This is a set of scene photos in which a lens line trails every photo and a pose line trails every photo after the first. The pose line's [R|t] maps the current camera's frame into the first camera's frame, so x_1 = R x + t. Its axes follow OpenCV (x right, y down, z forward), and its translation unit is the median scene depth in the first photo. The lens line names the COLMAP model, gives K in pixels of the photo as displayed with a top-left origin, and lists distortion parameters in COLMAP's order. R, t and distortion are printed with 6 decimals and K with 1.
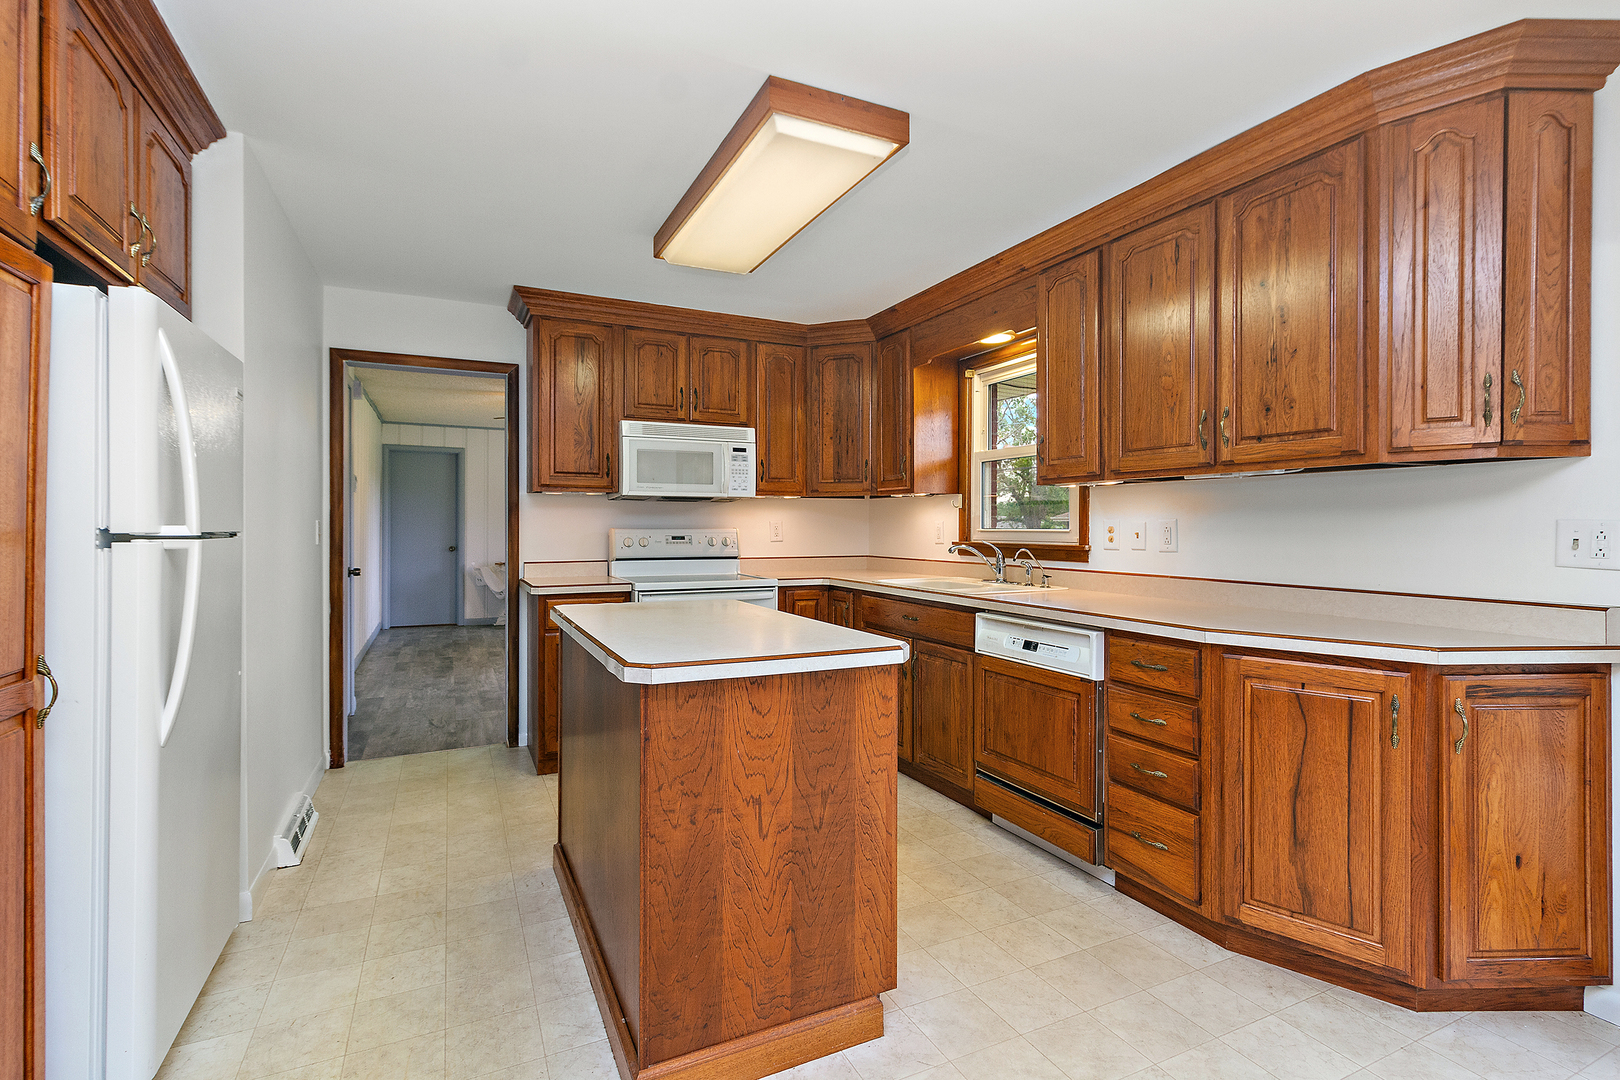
lens RADIAL K [[752.1, 0, 807.0], [0, 752.1, 524.4], [0, 0, 1]] dist [0.006128, -0.000472]
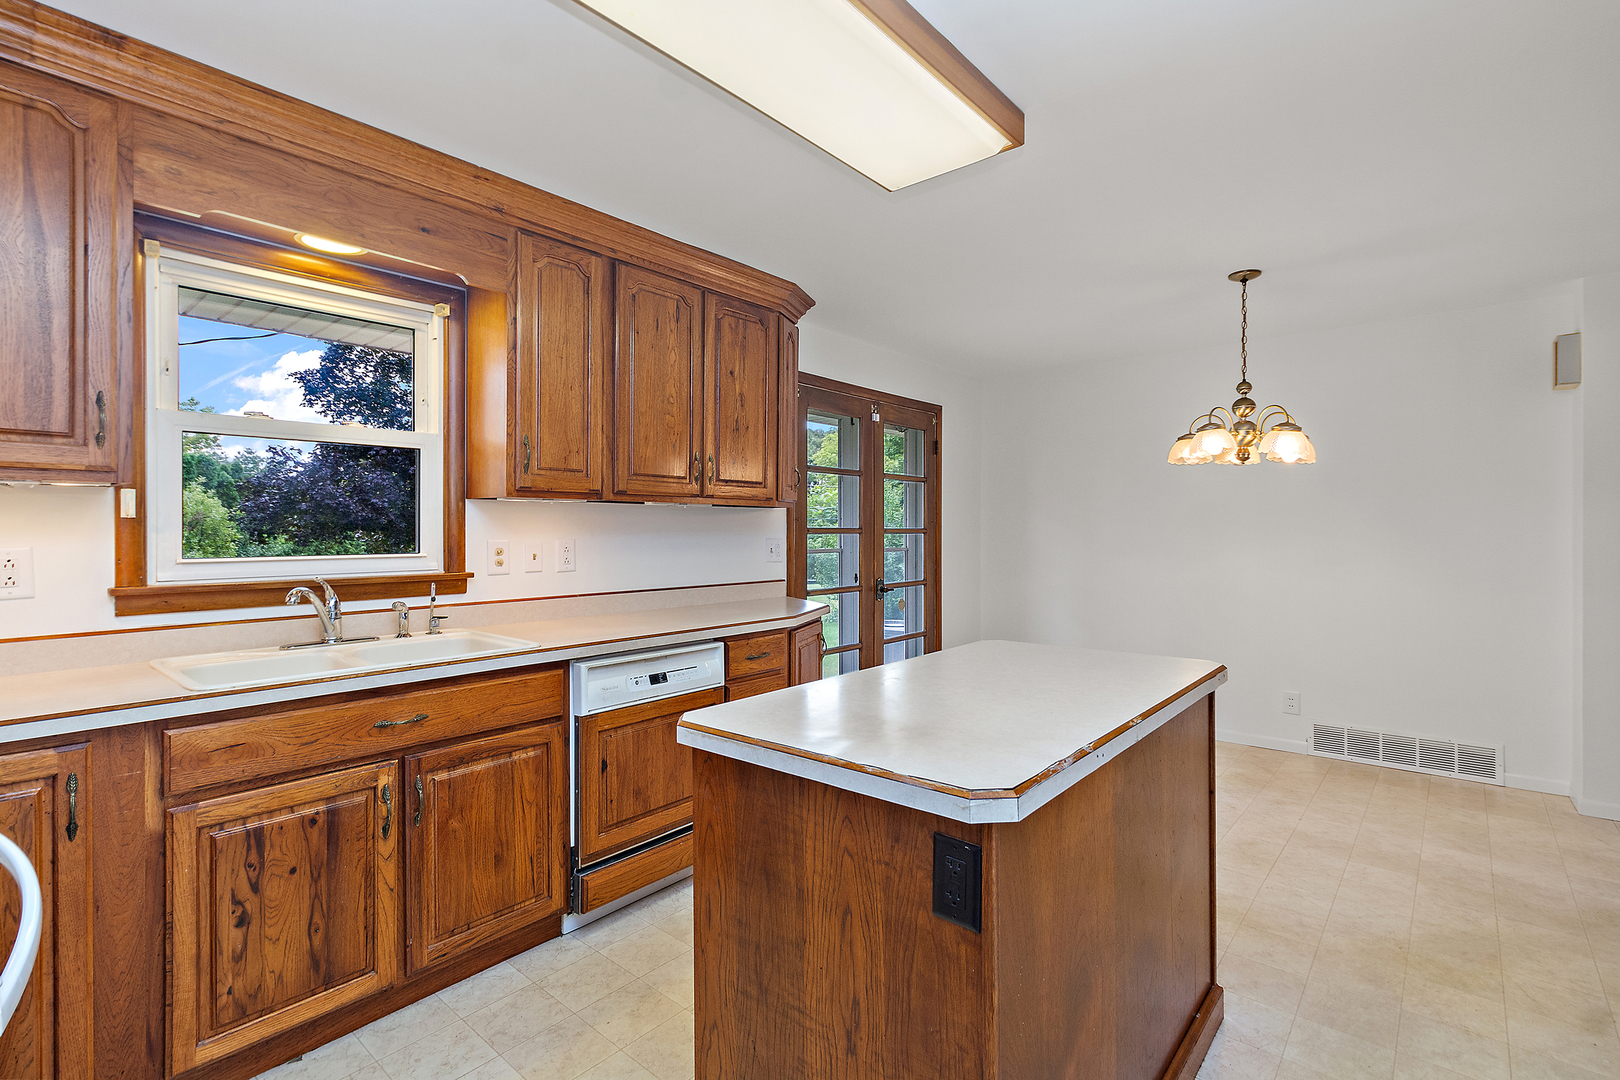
lens RADIAL K [[752.1, 0, 809.1], [0, 752.1, 530.5], [0, 0, 1]] dist [0.006128, -0.000472]
pose [[-0.406865, -0.000341, 0.913488, -0.572699], [-0.000872, 1.000000, -0.000015, -0.018532], [-0.913488, -0.000803, -0.406865, 1.112339]]
